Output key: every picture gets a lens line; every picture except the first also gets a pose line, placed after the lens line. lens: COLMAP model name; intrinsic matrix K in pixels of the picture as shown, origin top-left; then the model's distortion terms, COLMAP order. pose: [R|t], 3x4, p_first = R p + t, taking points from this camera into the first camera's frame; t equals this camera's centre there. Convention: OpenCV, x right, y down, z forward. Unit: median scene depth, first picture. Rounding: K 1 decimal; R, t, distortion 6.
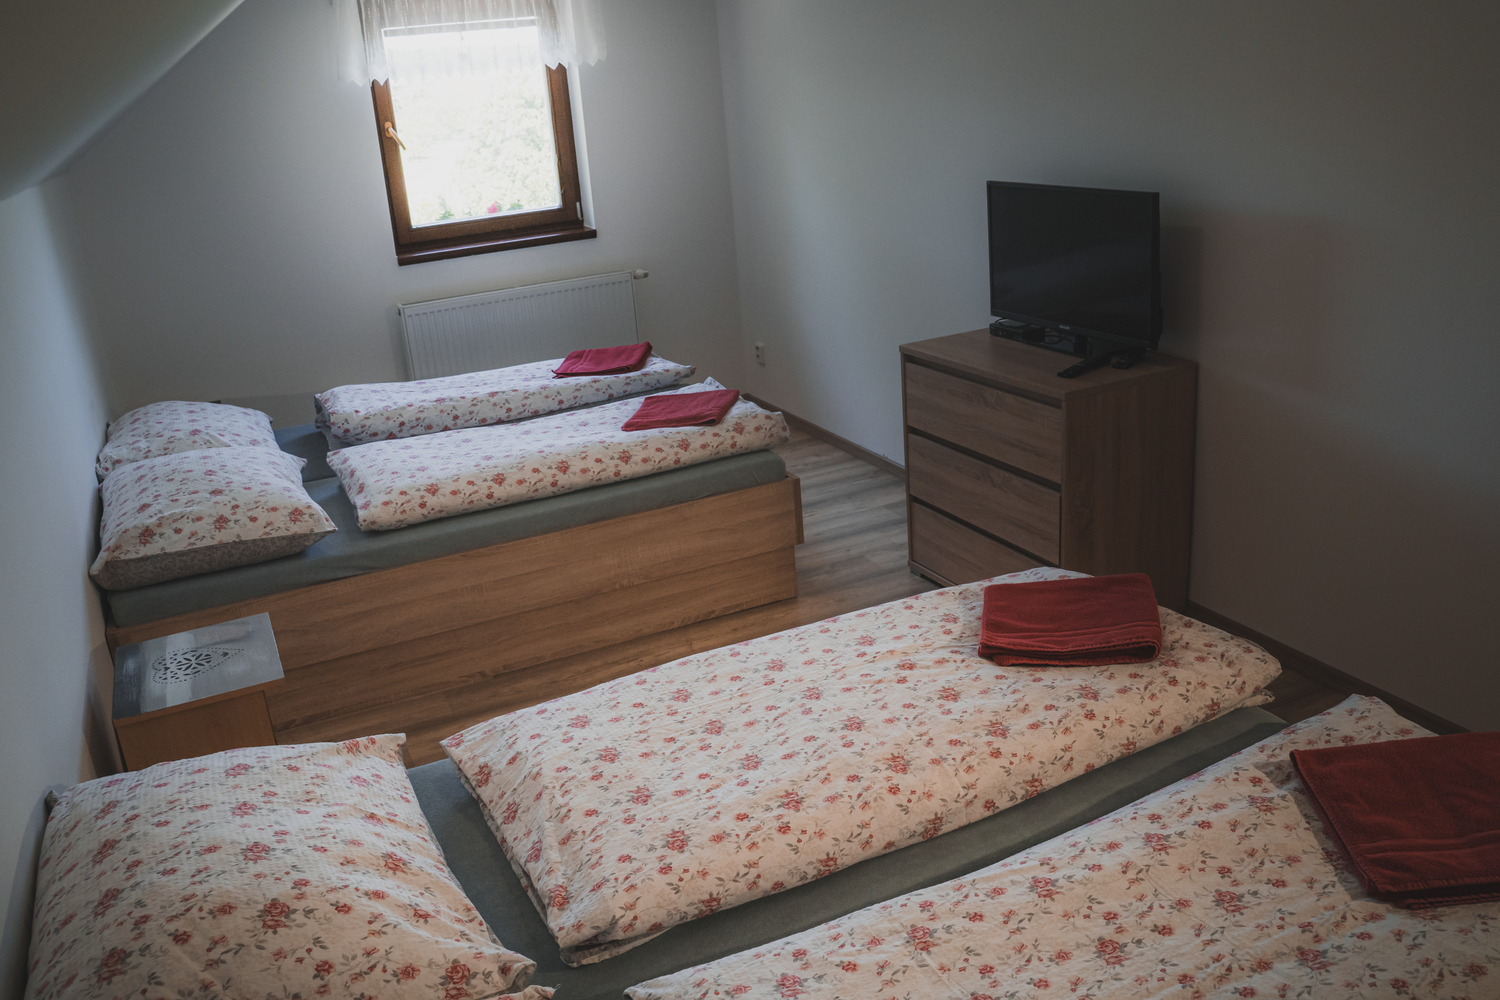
lens RADIAL K [[1230.8, 0, 750.0], [0, 1230.8, 500.0], [0, 0, 1]] dist [-0.096553, 0.013255]
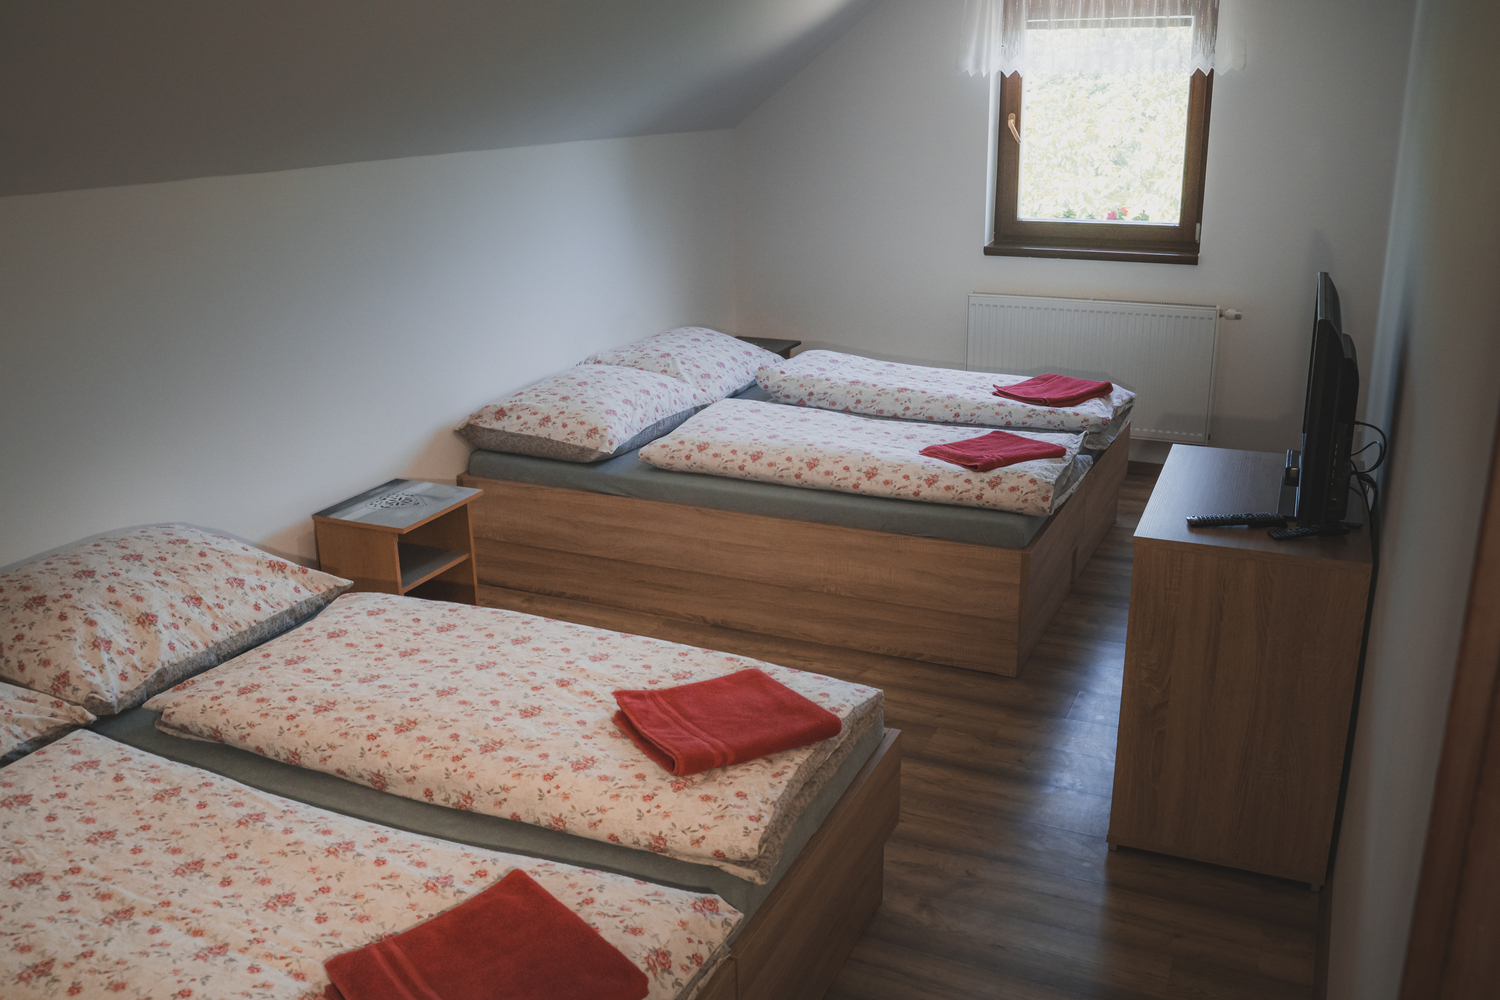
lens RADIAL K [[1320.6, 0, 750.0], [0, 1320.6, 500.0], [0, 0, 1]] dist [-0.100234, 0.089662]
pose [[0.636978, 0.299038, -0.710518, 0.711667], [-0.288055, 0.947260, 0.140436, -0.160123], [0.715041, 0.115214, 0.689523, 0.213693]]
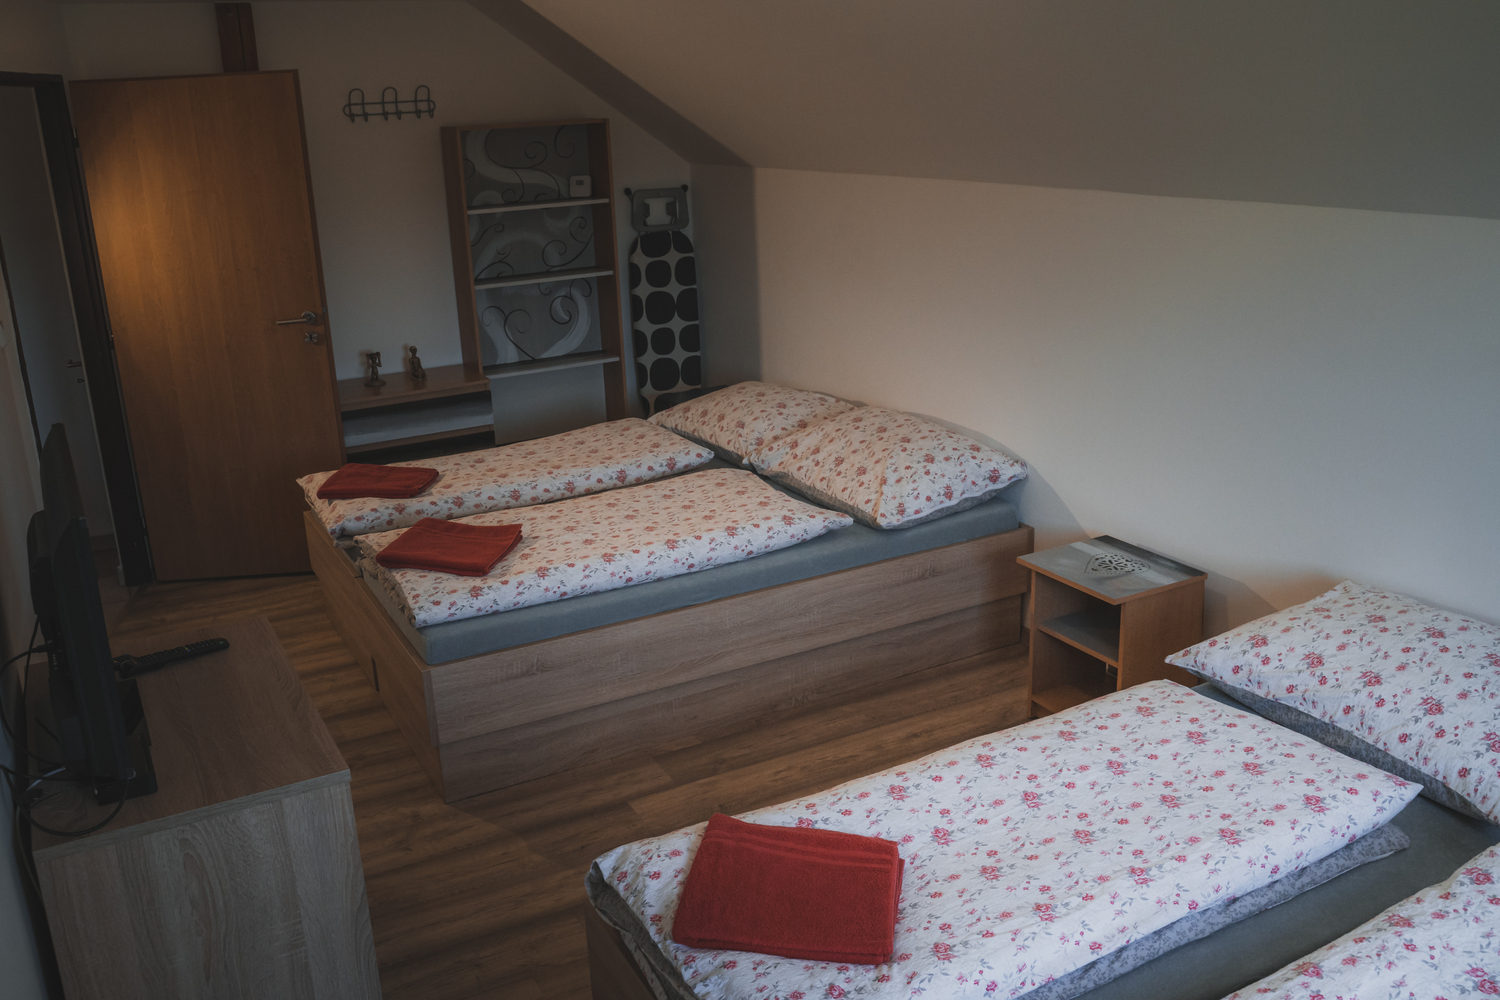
lens RADIAL K [[1320.6, 0, 750.0], [0, 1320.6, 500.0], [0, 0, 1]] dist [-0.100234, 0.089662]
pose [[-0.992566, 0.120973, -0.013379, -0.060804], [0.088491, 0.792754, 0.603084, -0.655795], [0.083563, 0.597417, -0.797566, 1.691562]]
